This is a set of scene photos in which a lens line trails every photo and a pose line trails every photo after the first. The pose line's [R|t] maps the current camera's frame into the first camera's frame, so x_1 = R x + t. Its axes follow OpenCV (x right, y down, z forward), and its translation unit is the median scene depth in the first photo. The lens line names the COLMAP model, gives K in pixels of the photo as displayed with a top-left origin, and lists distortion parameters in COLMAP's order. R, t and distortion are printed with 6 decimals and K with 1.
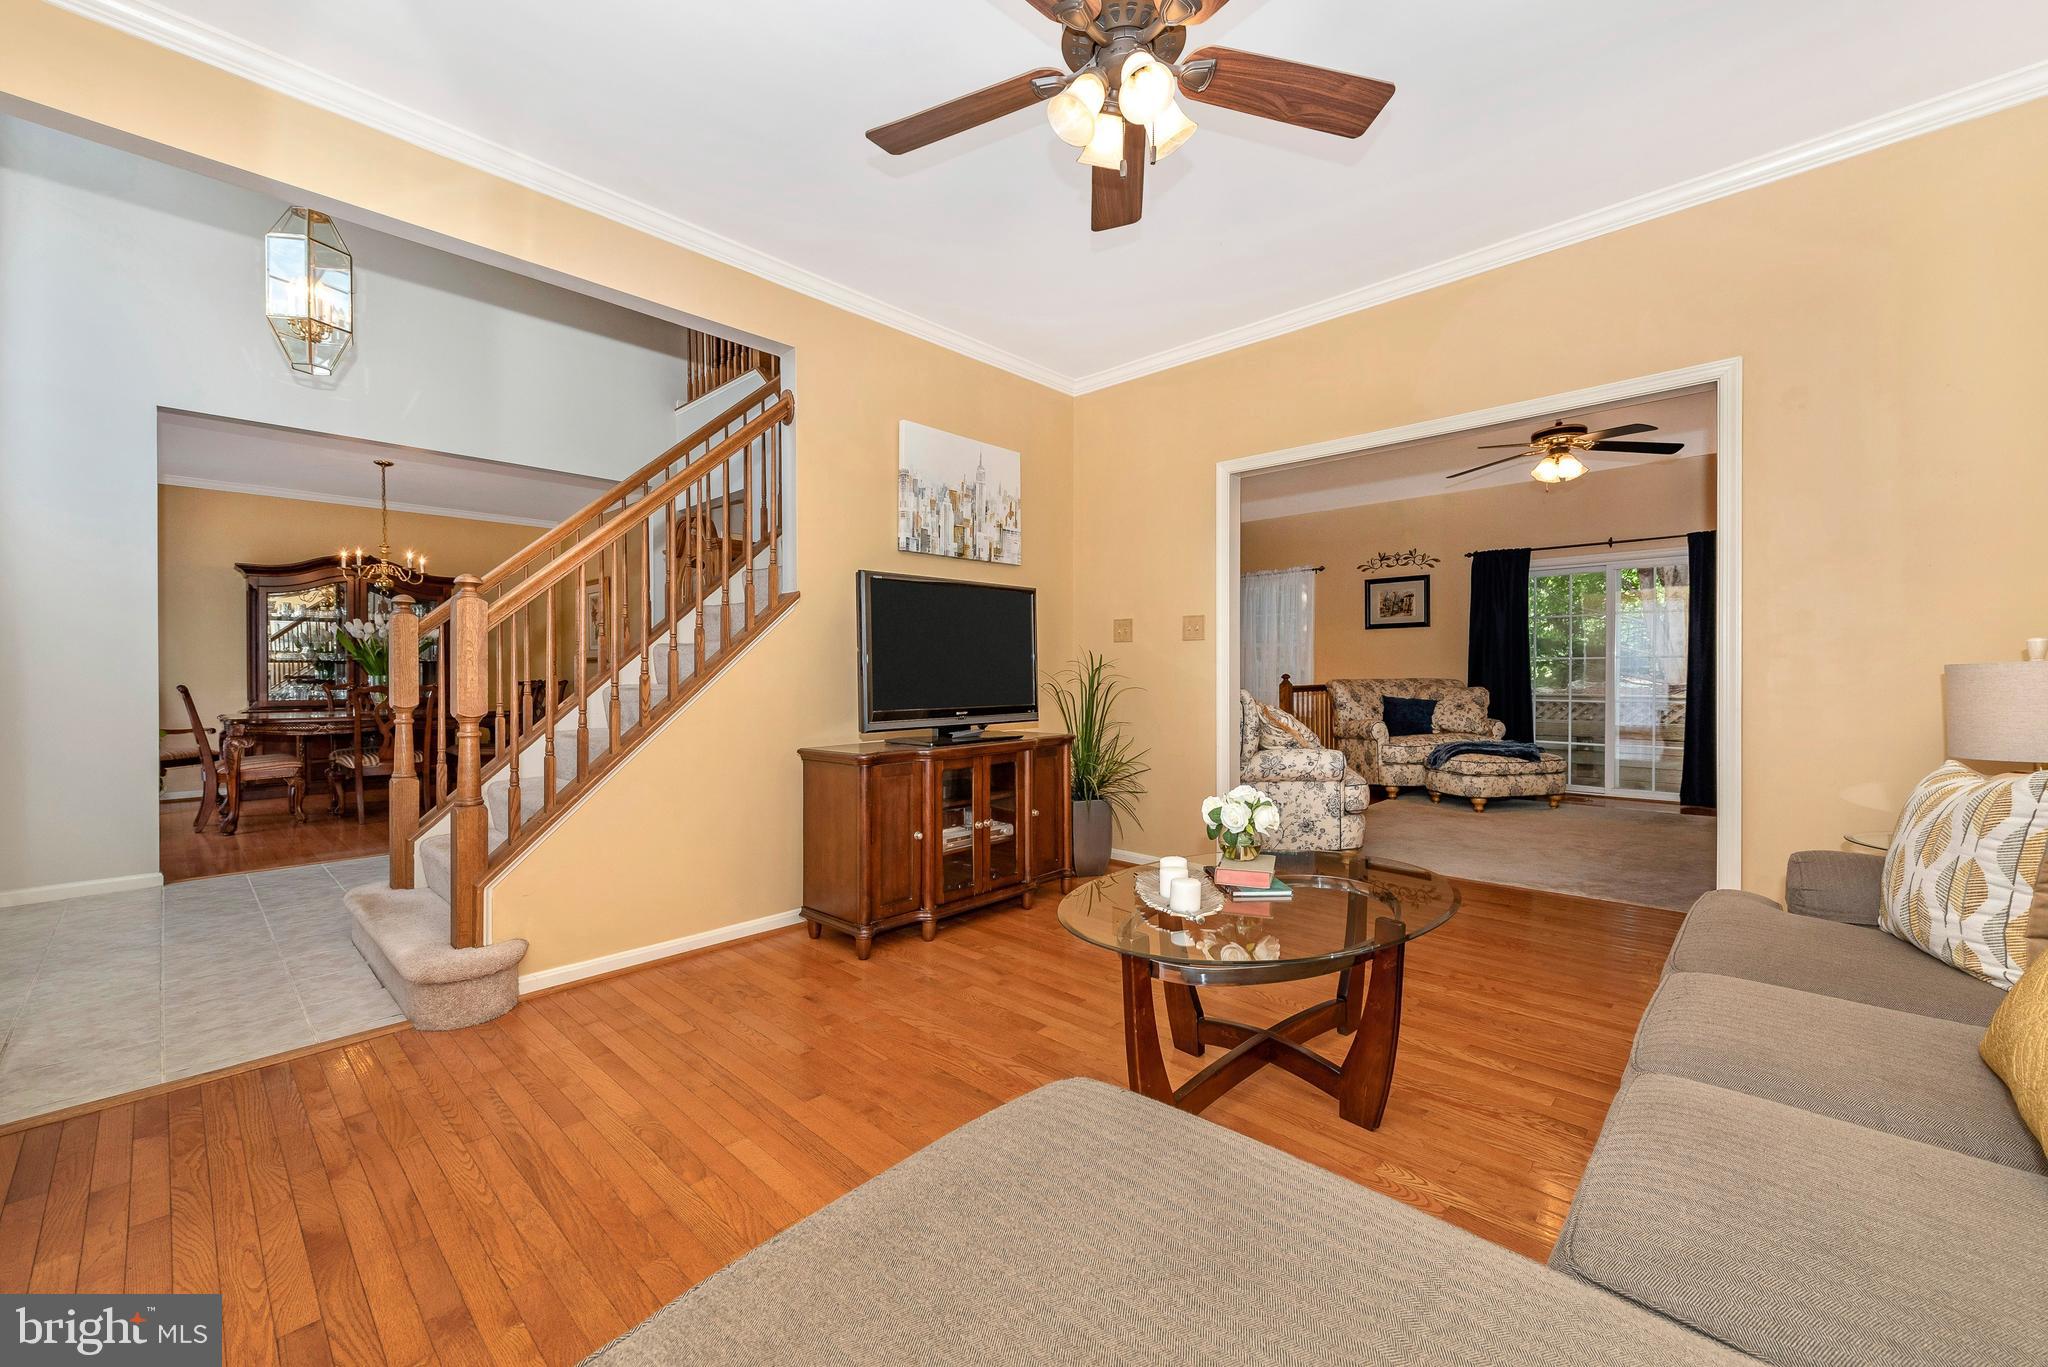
lens RADIAL K [[809.0, 0, 1046.1], [0, 809.0, 694.6], [0, 0, 1]] dist [0.008376, -0.002282]
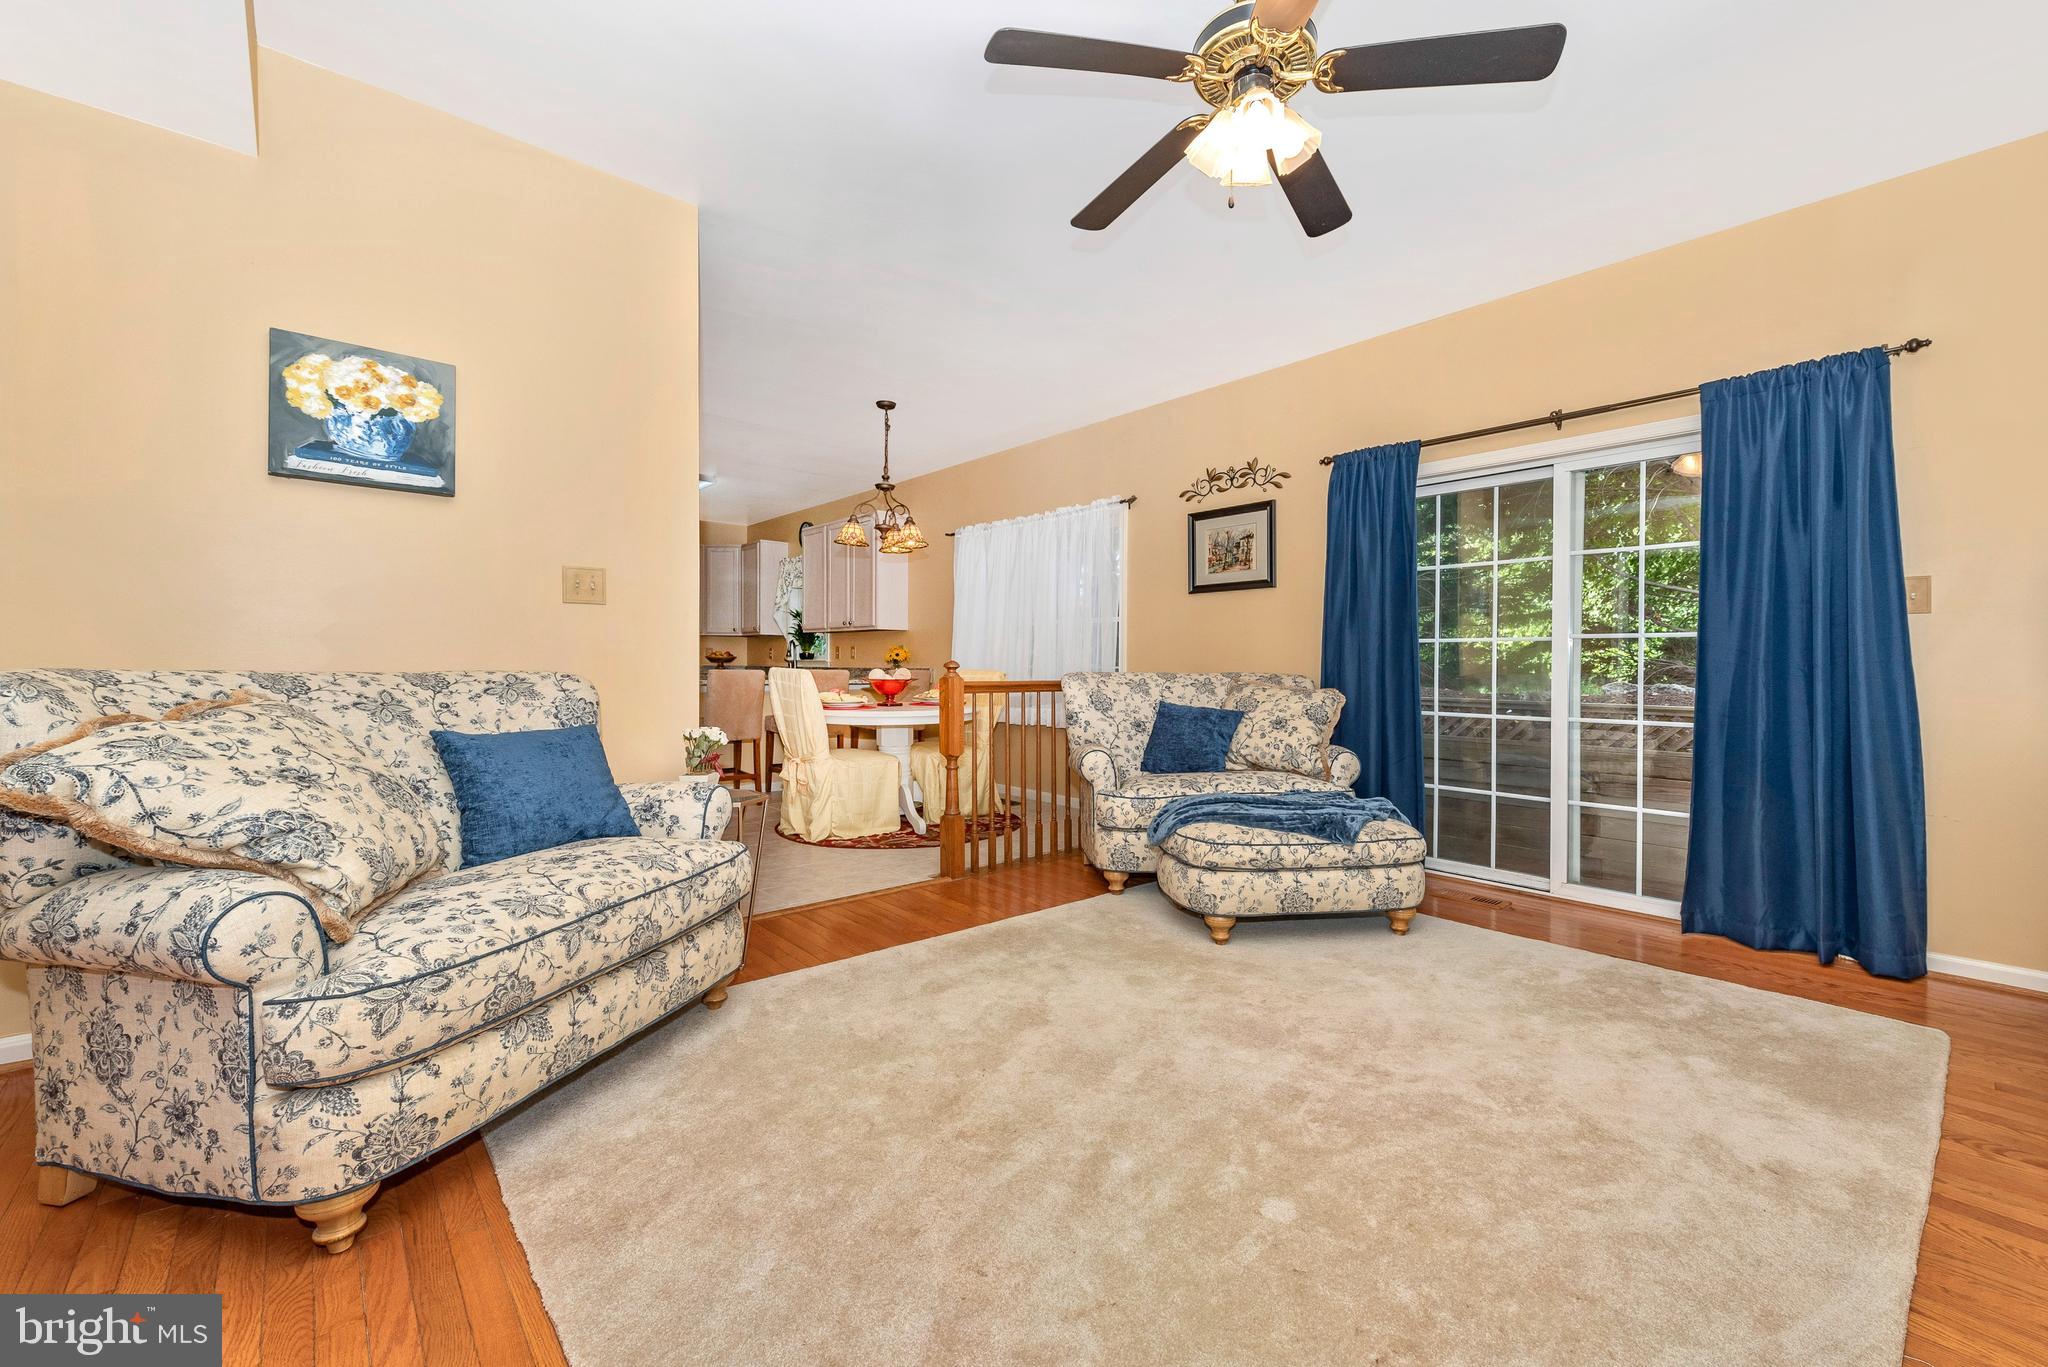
lens RADIAL K [[809.0, 0, 1068.0], [0, 809.0, 692.0], [0, 0, 1]] dist [0.008376, -0.002282]
pose [[0.996196, 0.012942, -0.086172, 0.418286], [-0.012903, 0.999916, 0.001018, -0.005347], [0.086178, 0.000098, 0.996280, 0.436775]]
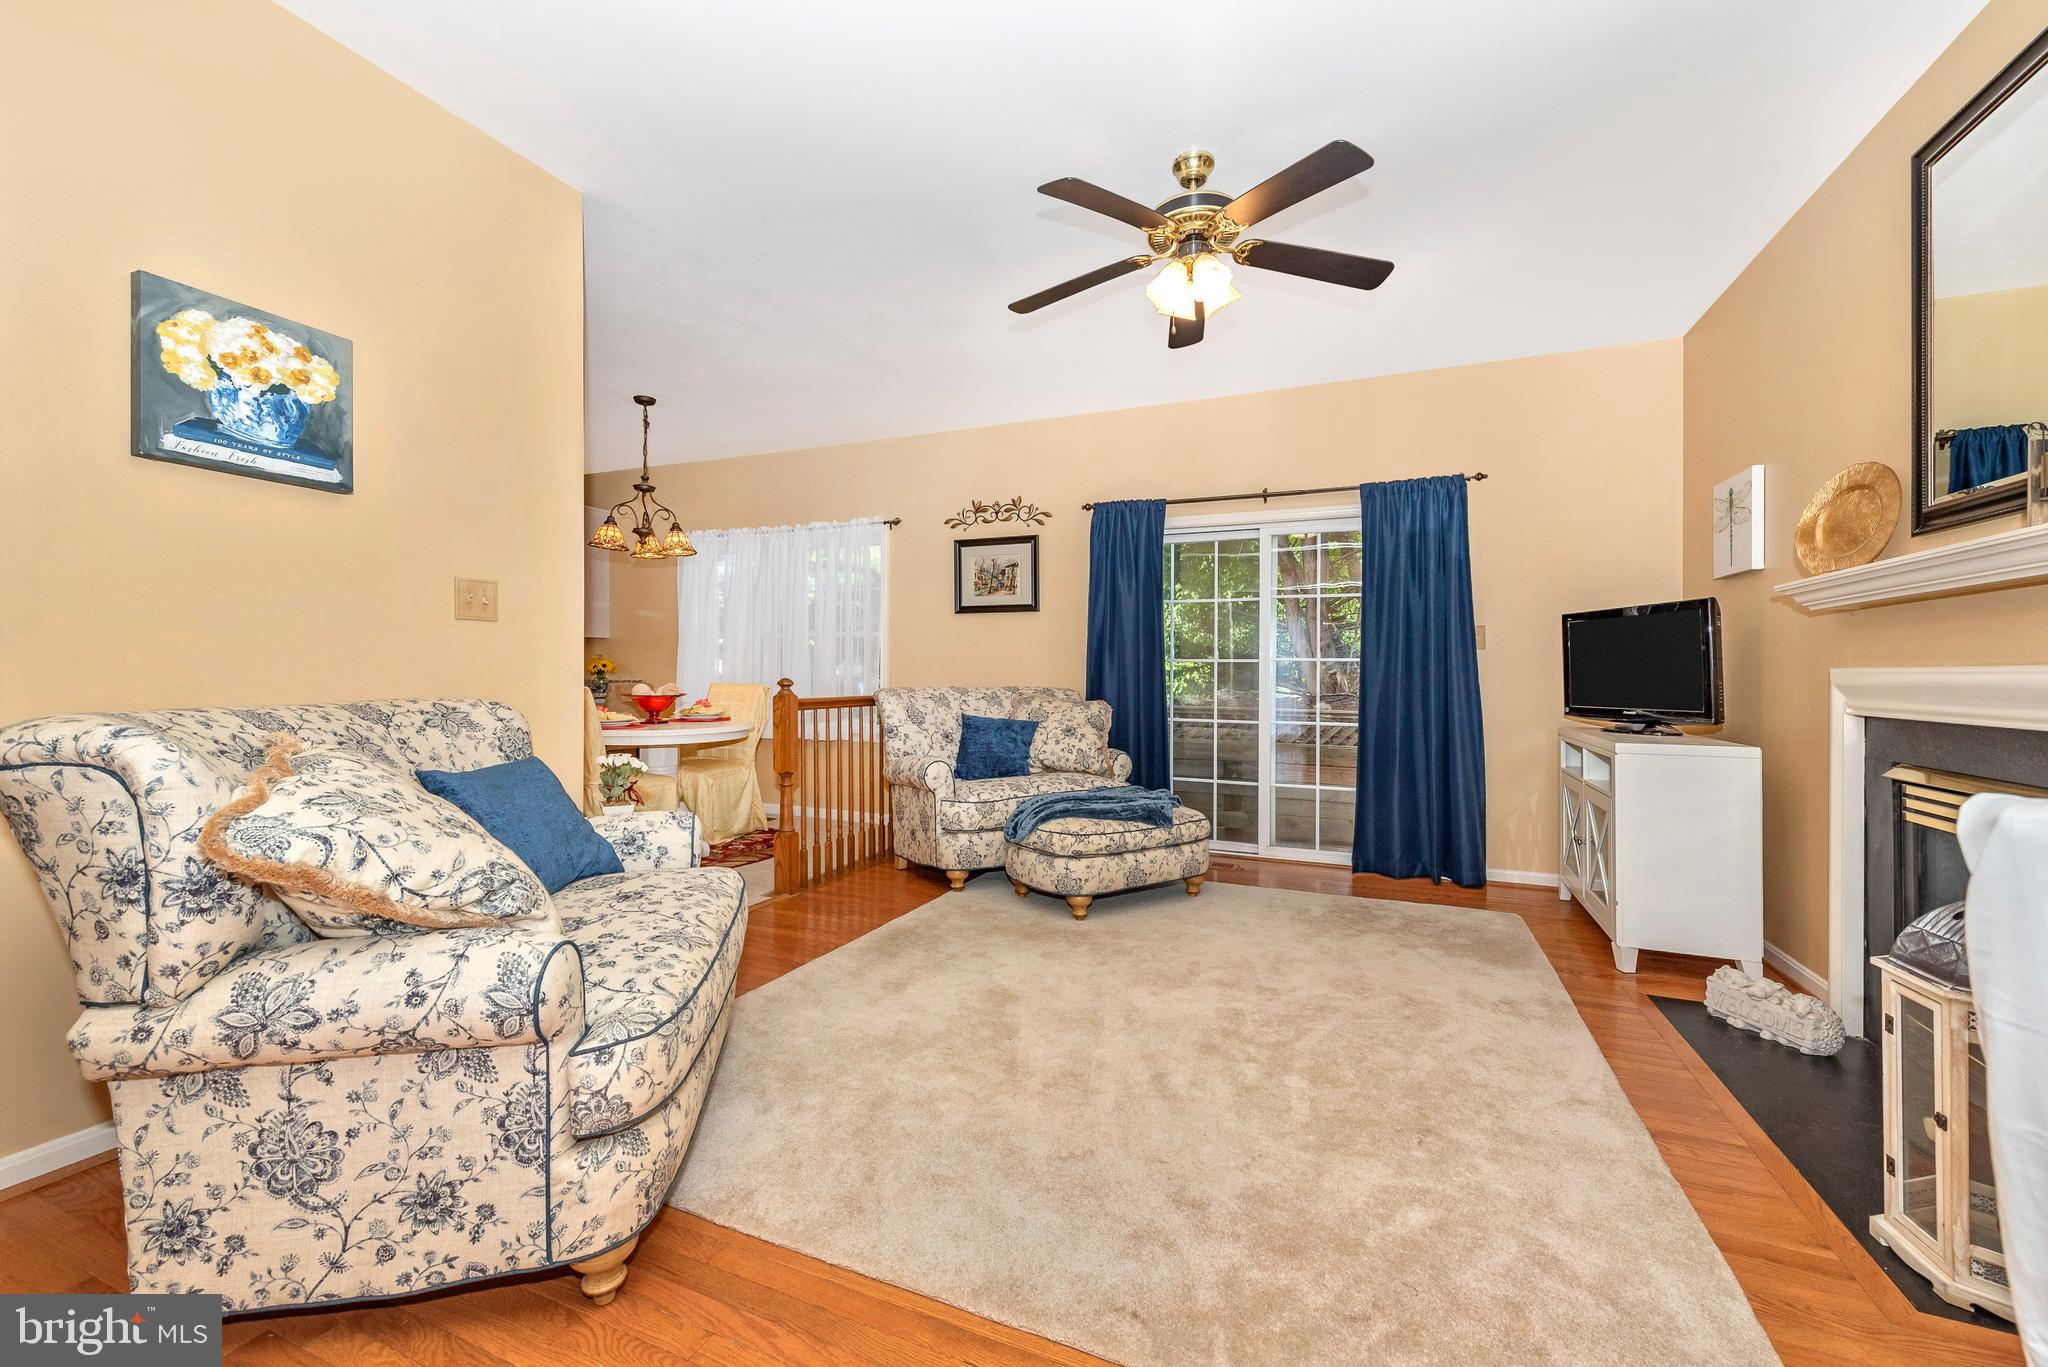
lens RADIAL K [[809.0, 0, 1017.7], [0, 809.0, 692.7], [0, 0, 1]] dist [0.008376, -0.002282]
pose [[0.945119, 0.004159, 0.326701, 0.261415], [-0.001994, 0.999974, -0.006961, -0.011358], [-0.326721, 0.005927, 0.945102, 0.403024]]
